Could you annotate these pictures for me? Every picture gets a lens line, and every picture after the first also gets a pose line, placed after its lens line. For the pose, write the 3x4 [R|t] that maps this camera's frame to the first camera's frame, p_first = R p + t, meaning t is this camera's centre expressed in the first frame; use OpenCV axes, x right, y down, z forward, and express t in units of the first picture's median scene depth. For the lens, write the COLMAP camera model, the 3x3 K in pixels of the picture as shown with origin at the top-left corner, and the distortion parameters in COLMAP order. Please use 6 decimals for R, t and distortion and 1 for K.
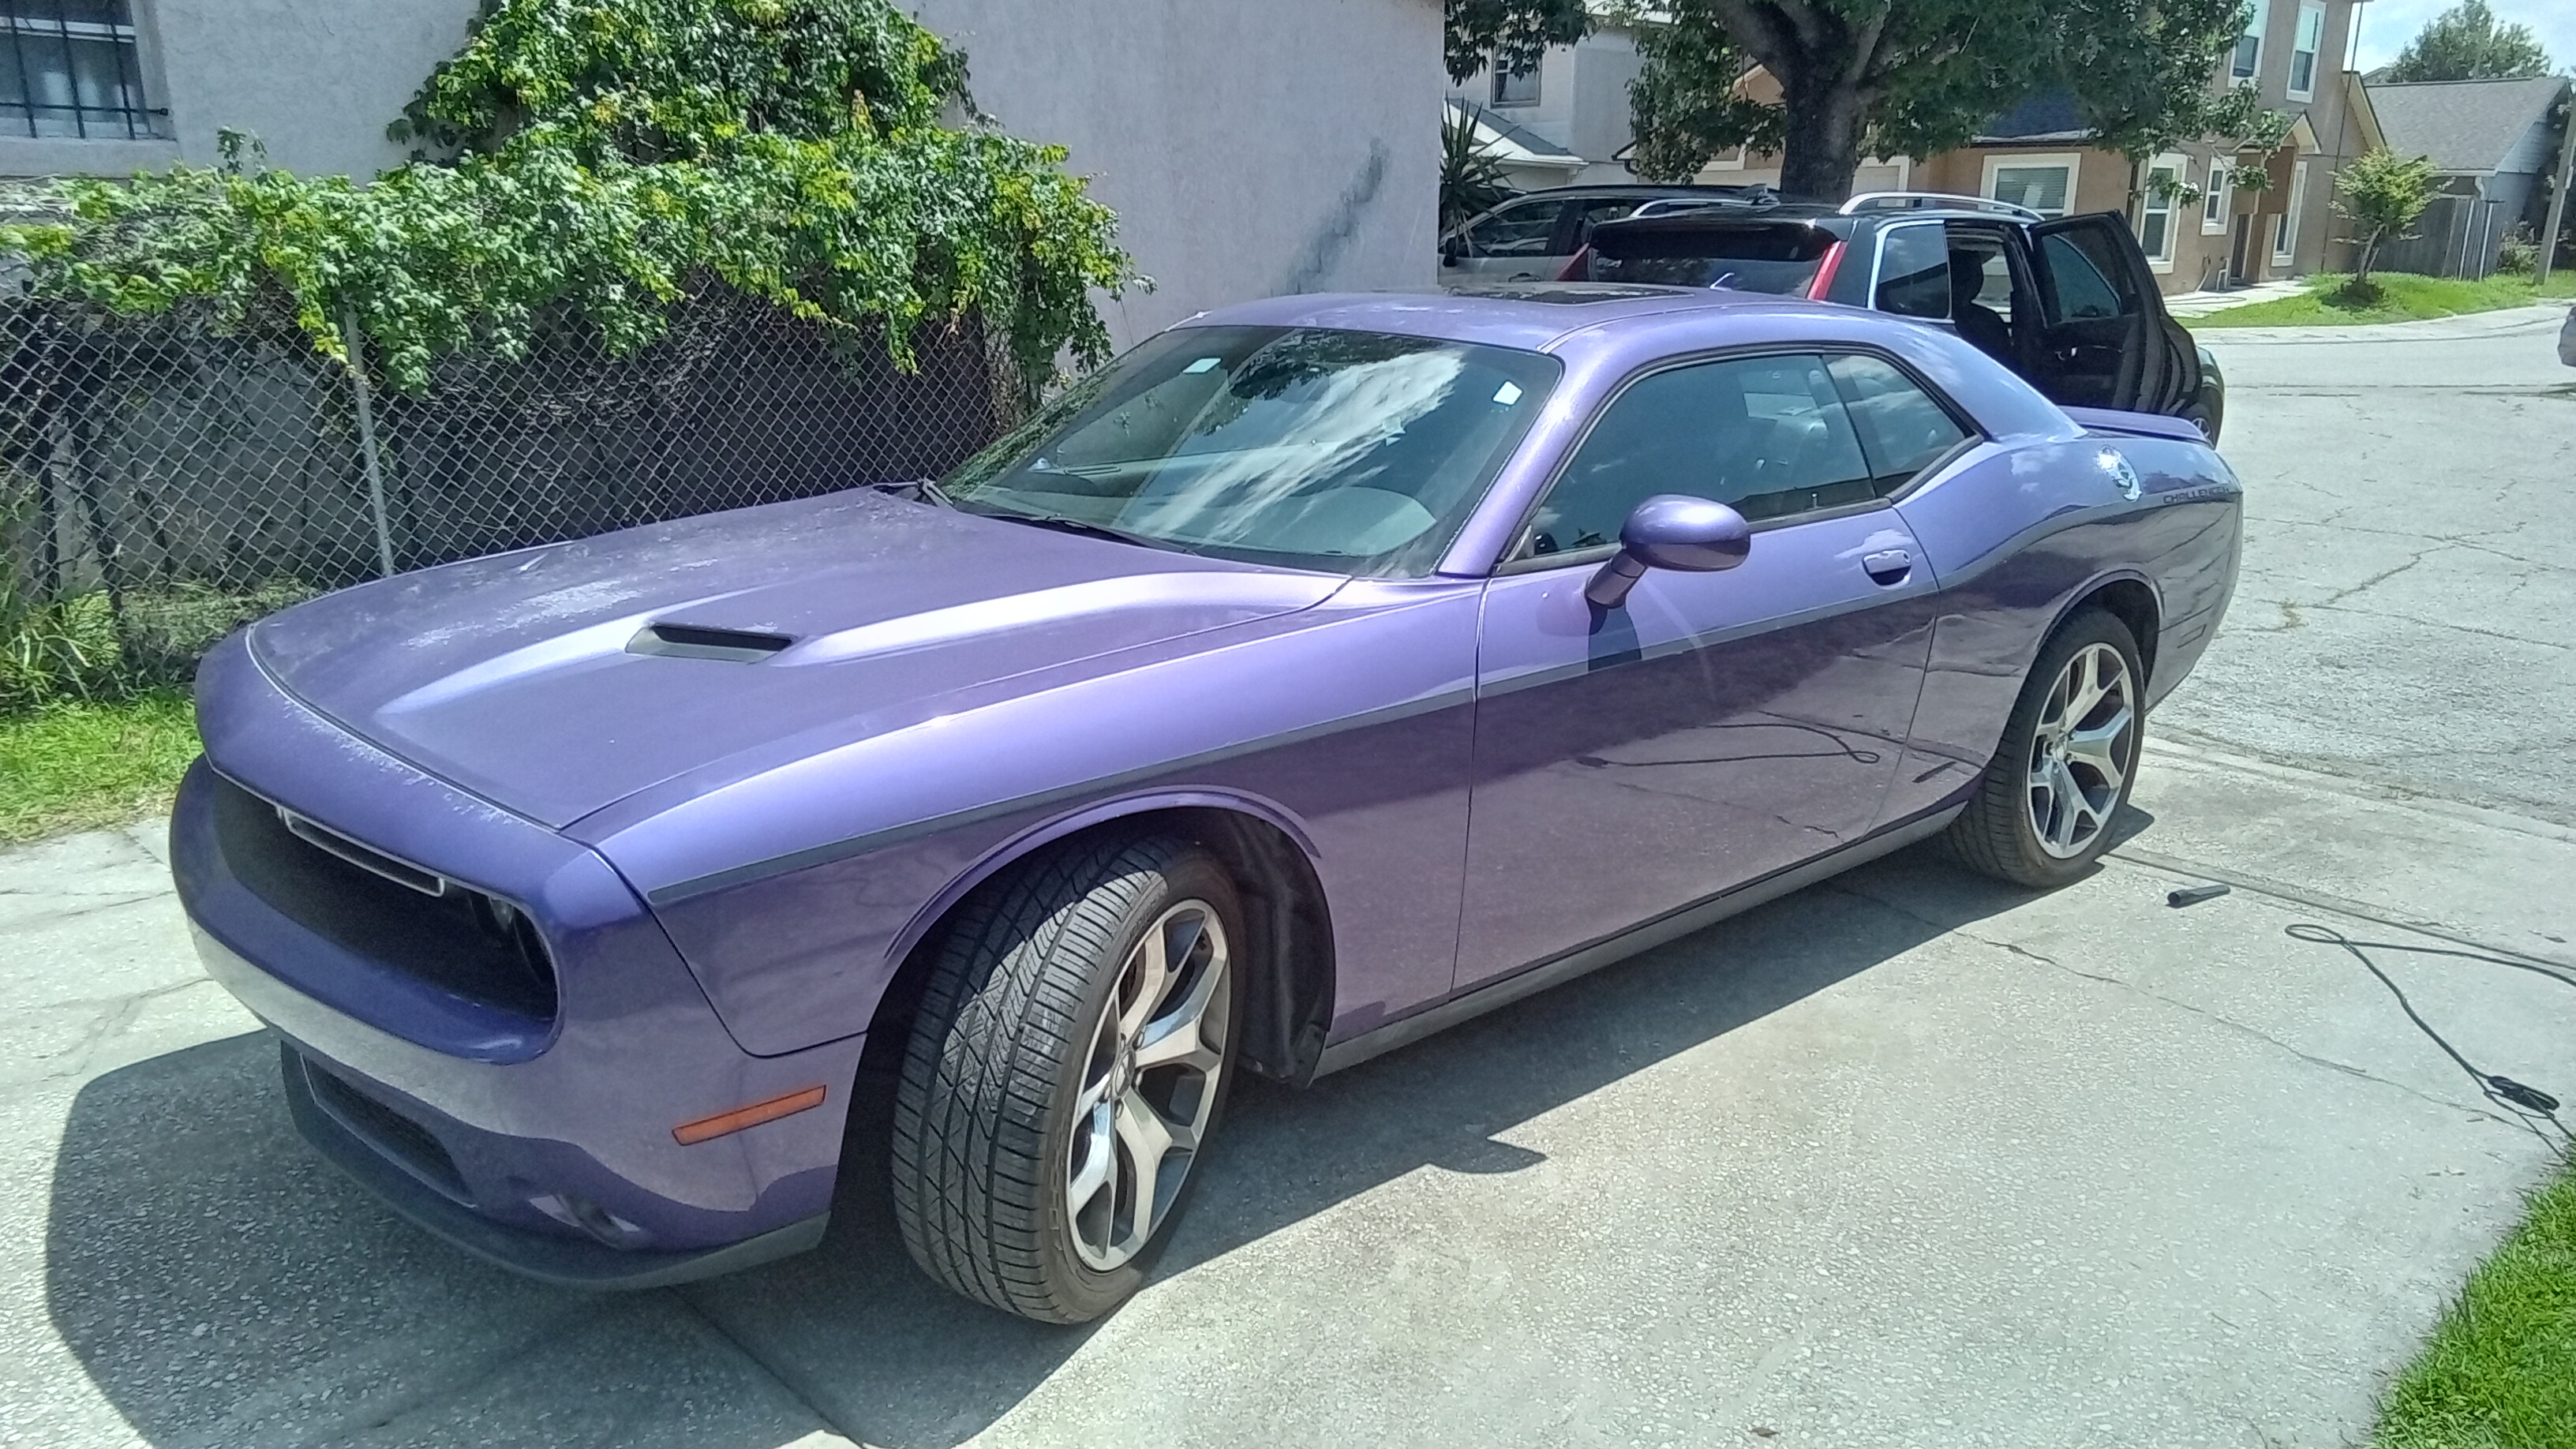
lens RADIAL K [[1749.3, 0, 1290.6], [0, 1749.3, 725.3], [0, 0, 1]] dist [0.006530, -0.020060]
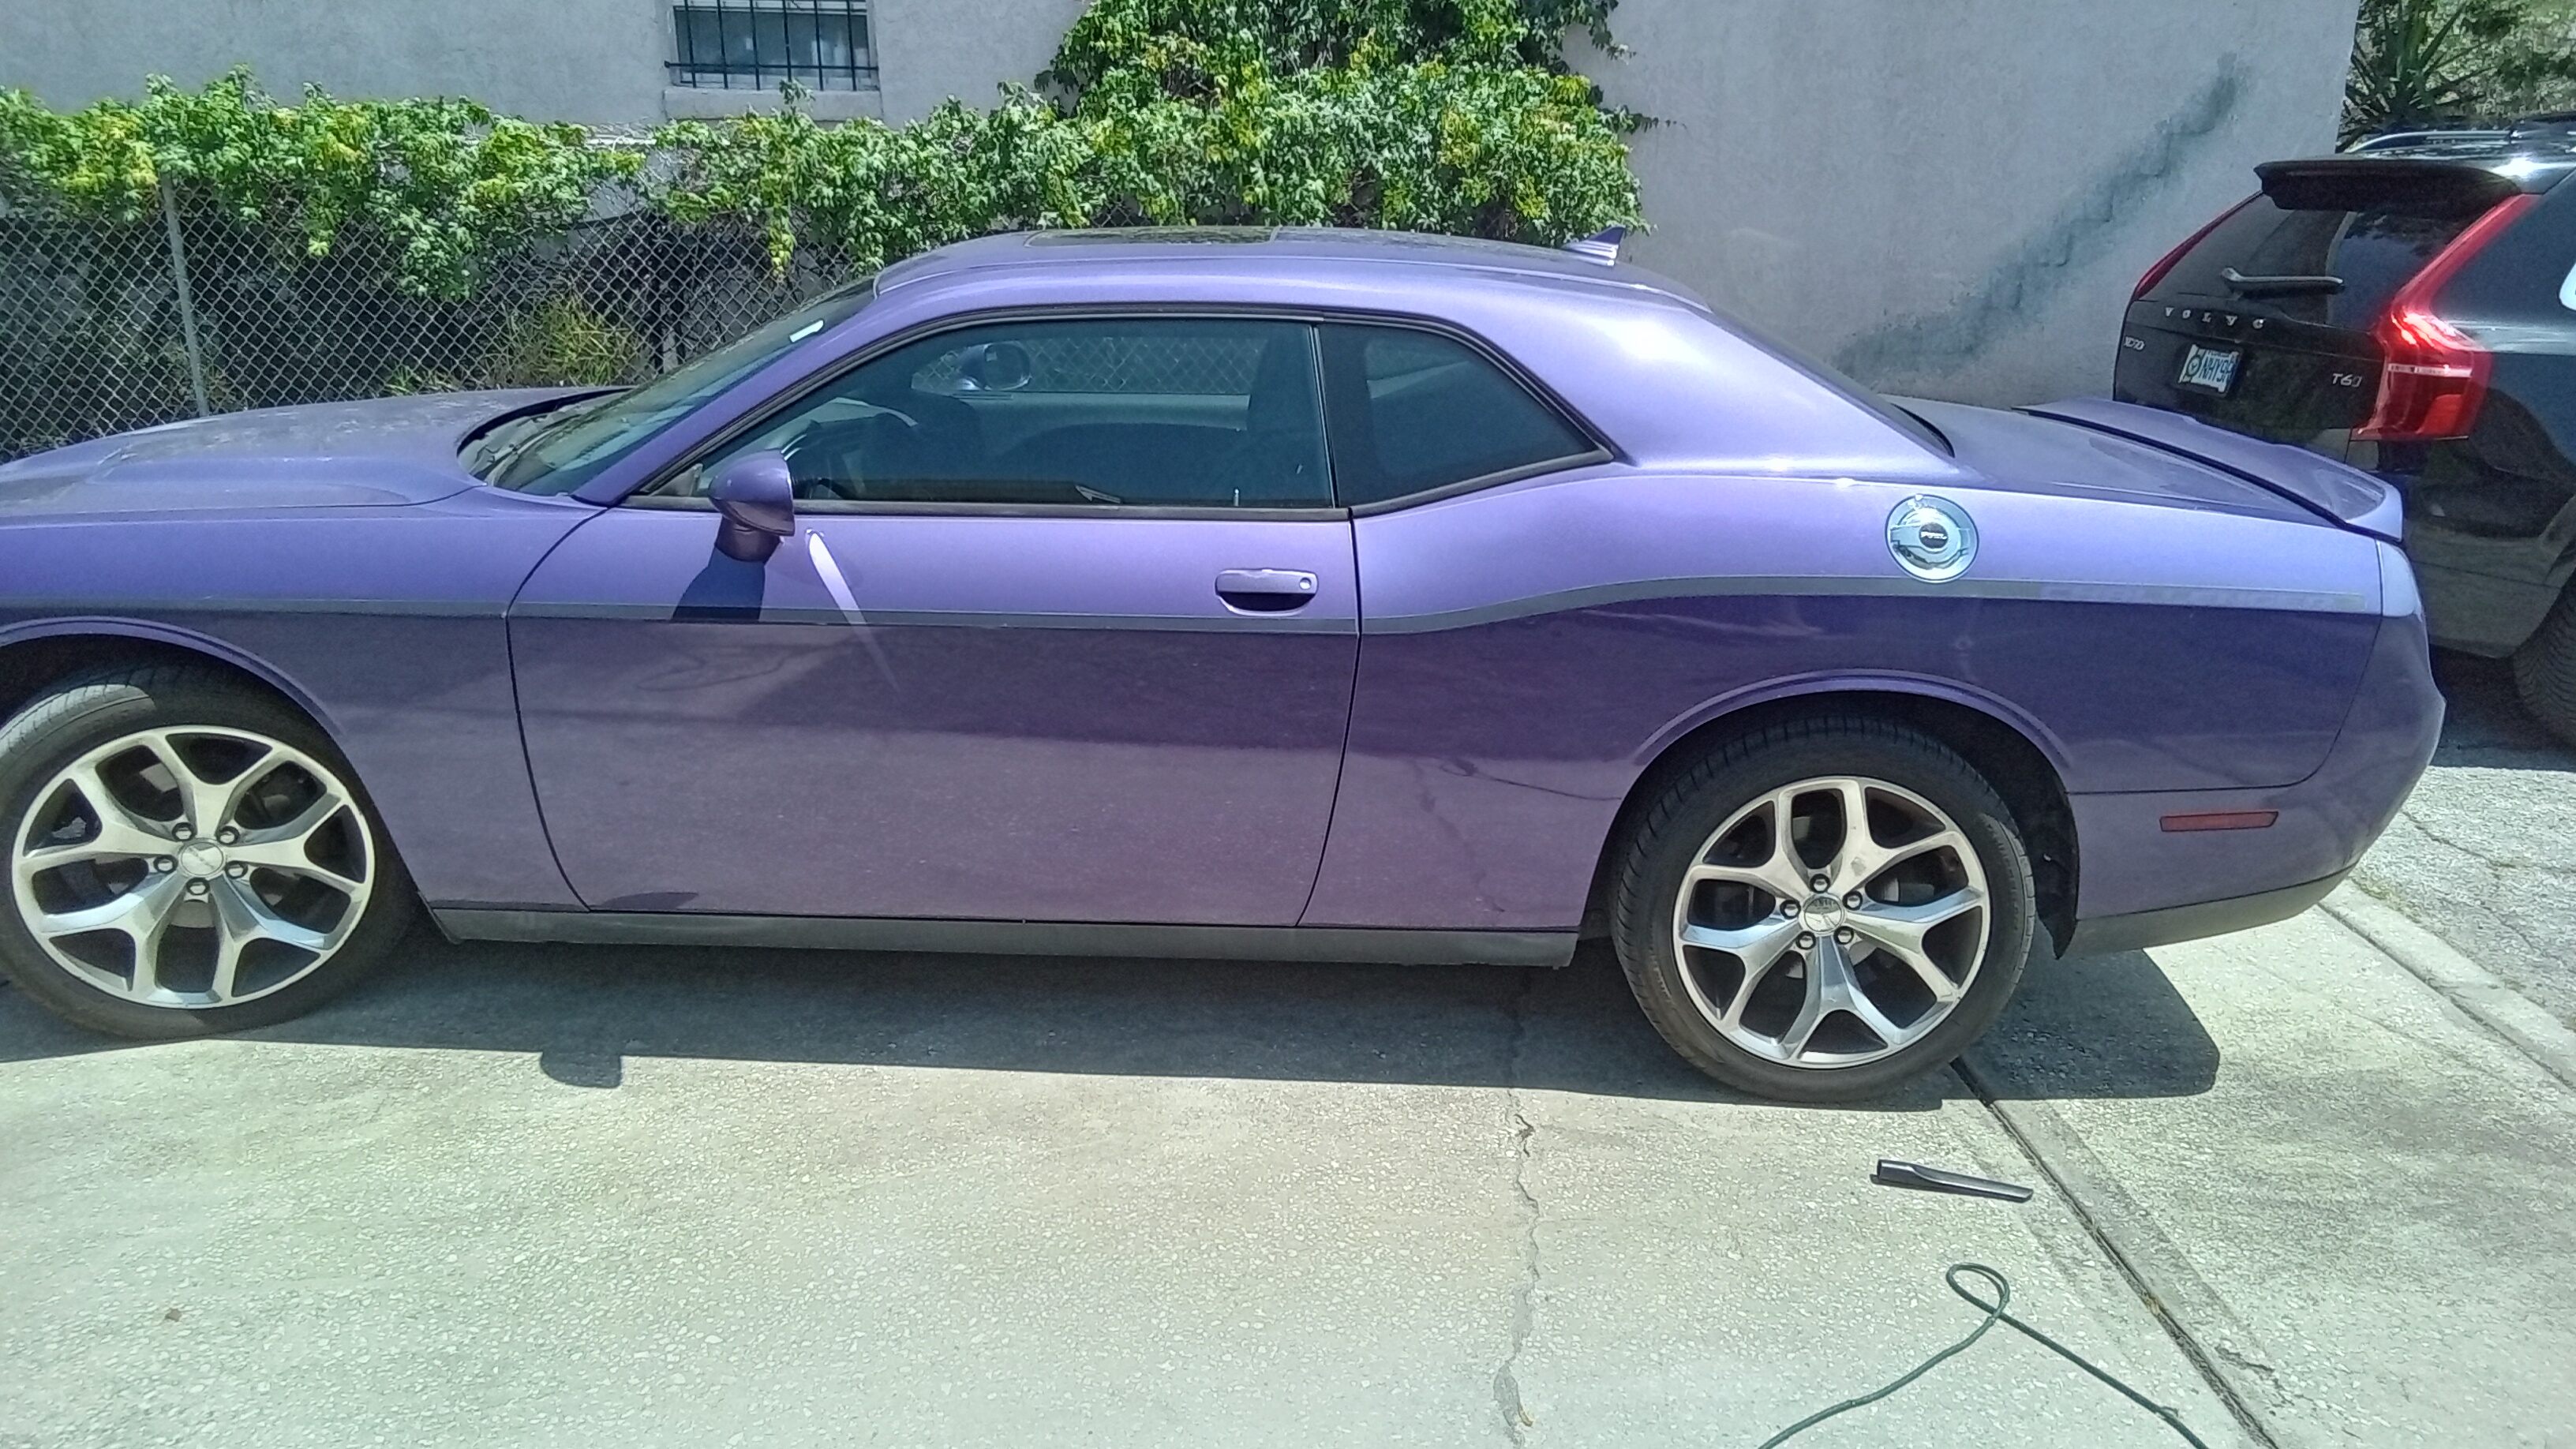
lens RADIAL K [[1749.3, 0, 1286.7], [0, 1749.3, 727.8], [0, 0, 1]] dist [0.006530, -0.020060]
pose [[0.741268, 0.210229, -0.637437, 0.520185], [-0.188198, 0.976688, 0.103262, -0.067406], [0.644285, 0.043419, 0.763552, 0.233757]]
